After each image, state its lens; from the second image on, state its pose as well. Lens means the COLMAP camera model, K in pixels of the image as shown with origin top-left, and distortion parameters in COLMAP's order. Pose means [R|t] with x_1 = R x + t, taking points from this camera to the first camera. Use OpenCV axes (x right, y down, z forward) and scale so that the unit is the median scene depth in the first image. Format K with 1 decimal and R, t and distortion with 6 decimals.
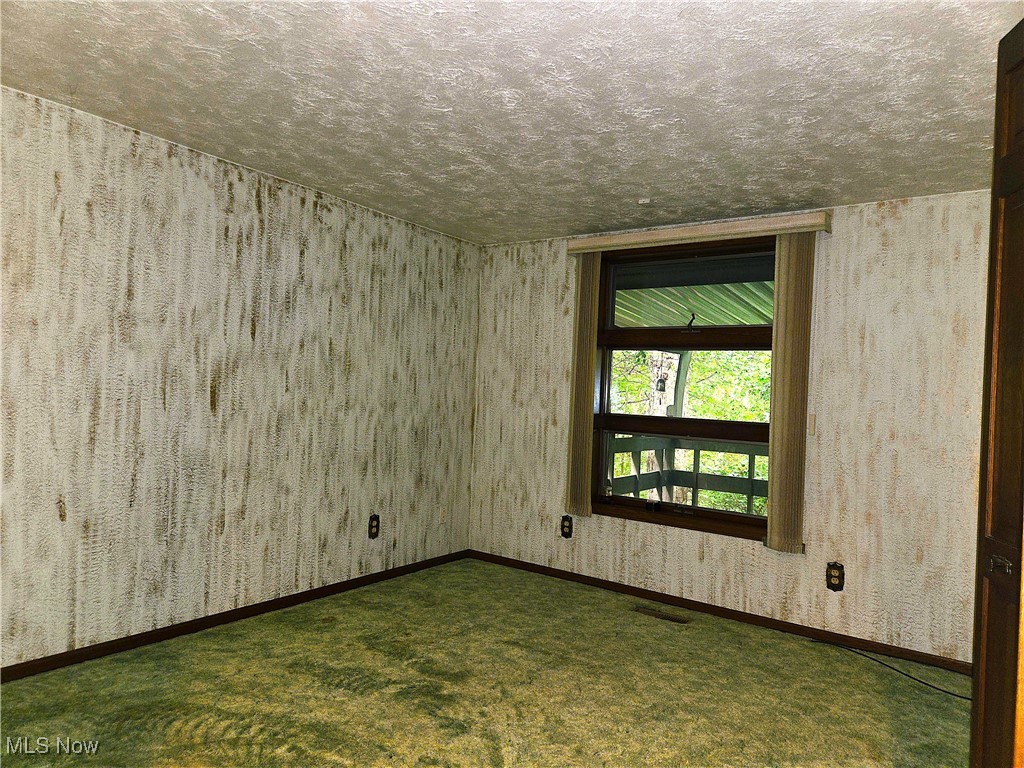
lens RADIAL K [[694.2, 0, 512.0], [0, 694.2, 384.0], [0, 0, 1]] dist [0.086806, -0.084127]
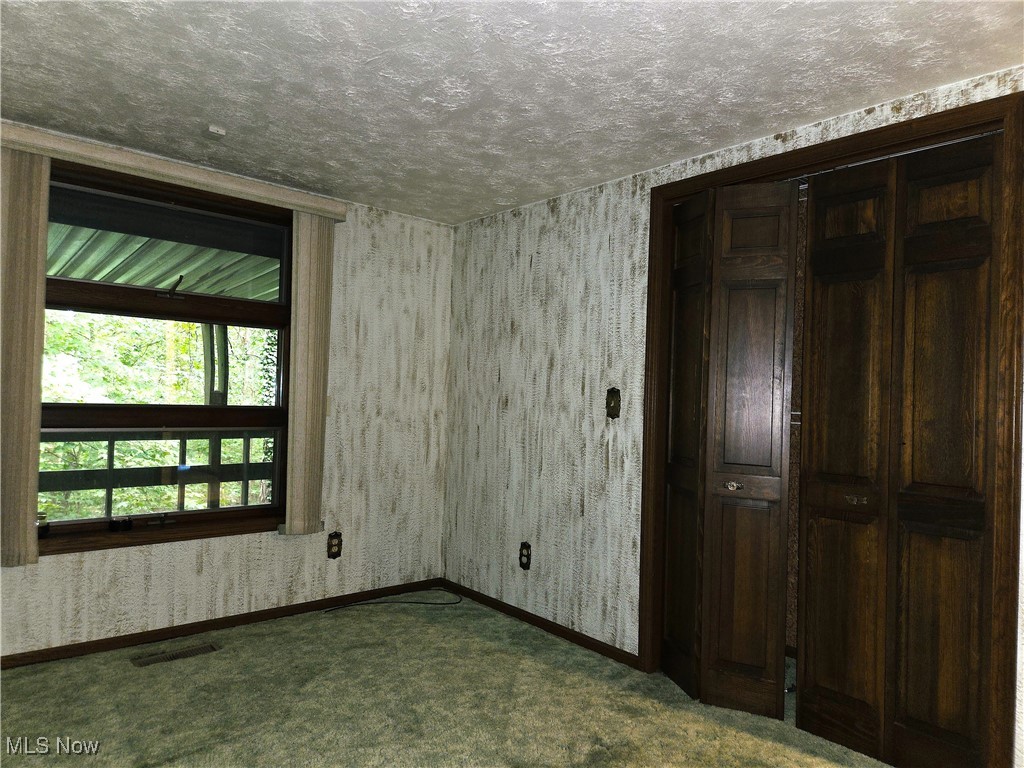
lens RADIAL K [[694.2, 0, 512.0], [0, 694.2, 384.0], [0, 0, 1]] dist [0.086806, -0.084127]
pose [[0.230665, -0.023205, 0.972756, -0.516493], [-0.035658, 0.998843, 0.032283, -0.017677], [-0.972380, -0.042133, 0.229571, 0.501958]]
